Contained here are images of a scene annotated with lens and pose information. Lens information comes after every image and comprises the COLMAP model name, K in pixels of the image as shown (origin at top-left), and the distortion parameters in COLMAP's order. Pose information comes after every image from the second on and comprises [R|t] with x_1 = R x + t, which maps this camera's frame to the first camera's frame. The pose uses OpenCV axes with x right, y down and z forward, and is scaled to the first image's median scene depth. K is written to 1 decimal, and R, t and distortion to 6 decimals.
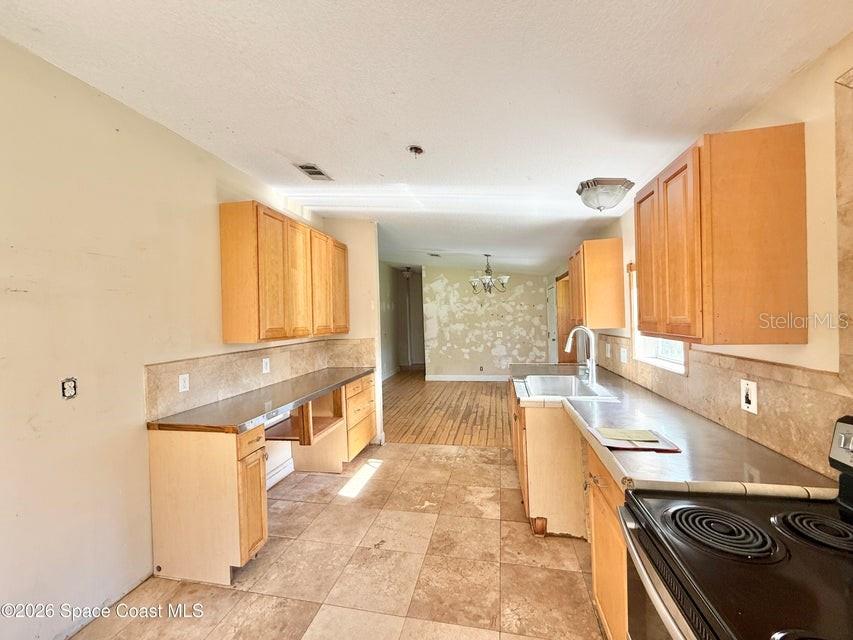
lens RADIAL K [[340.8, 0, 426.9], [0, 340.8, 318.6], [0, 0, 1]] dist [-0.002332, -0.000079]
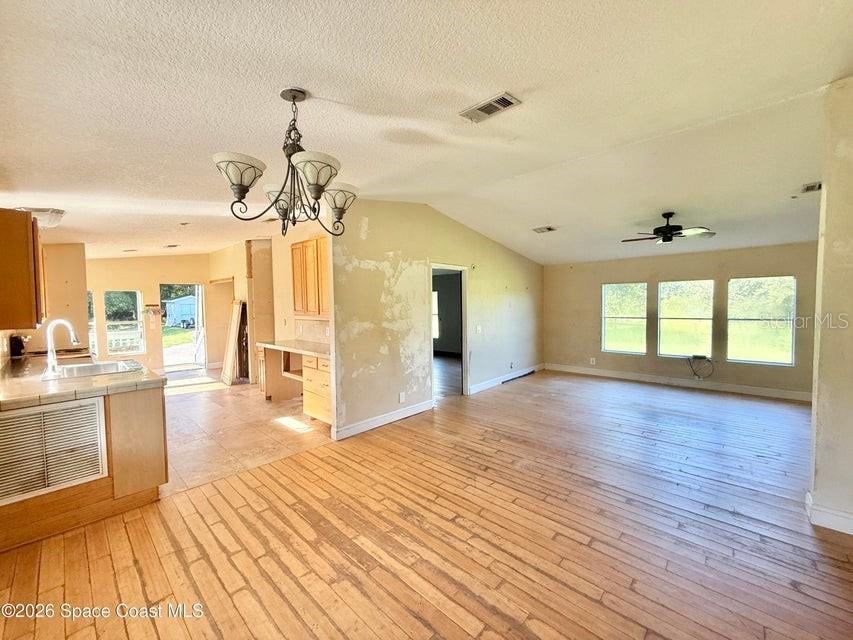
lens RADIAL K [[340.8, 0, 426.1], [0, 340.8, 319.5], [0, 0, 1]] dist [-0.002332, -0.000079]
pose [[-0.513868, 0.074325, -0.854644, 0.279200], [0.020818, 0.997027, 0.074190, -0.012566], [0.857617, 0.020332, -0.513887, 0.916367]]
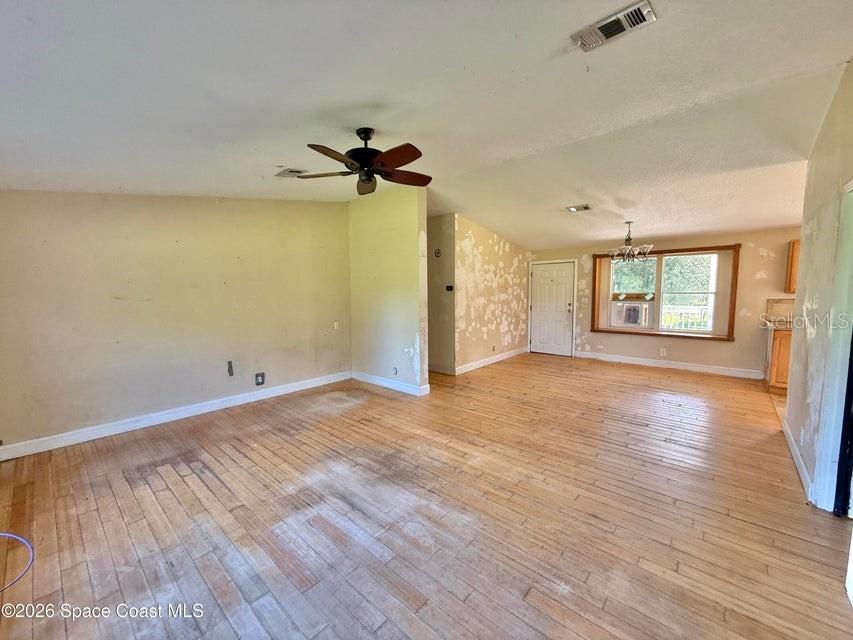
lens RADIAL K [[340.8, 0, 430.0], [0, 340.8, 320.6], [0, 0, 1]] dist [-0.002332, -0.000079]
pose [[0.476803, -0.054939, 0.877292, -0.706109], [-0.003276, 0.997927, 0.064274, 0.020011], [-0.879004, -0.033520, 0.475634, 0.755330]]
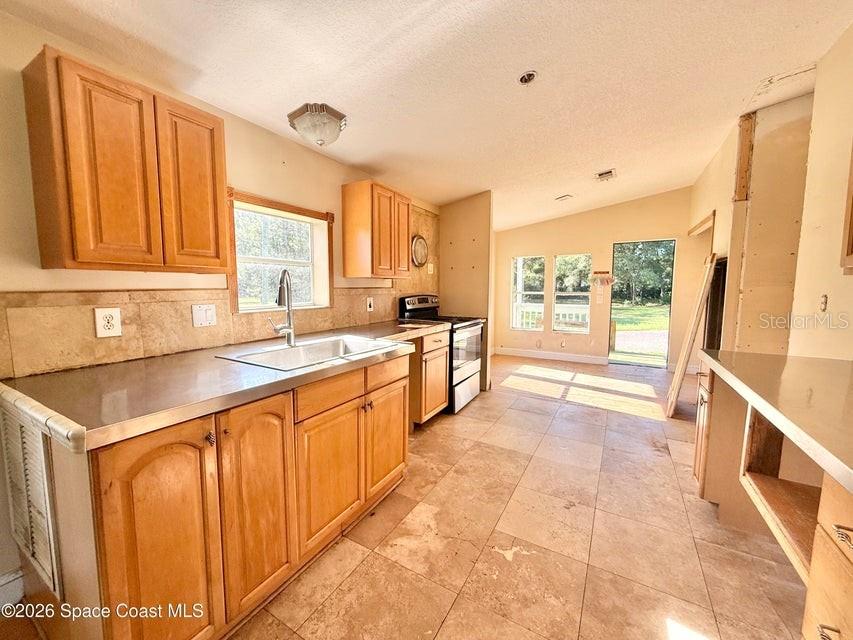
lens RADIAL K [[340.8, 0, 423.7], [0, 340.8, 318.5], [0, 0, 1]] dist [-0.002332, -0.000079]
pose [[-0.949500, -0.001818, 0.313761, -0.016330], [0.028211, 0.995438, 0.091142, 0.024774], [-0.312495, 0.095391, -0.945118, 0.577291]]
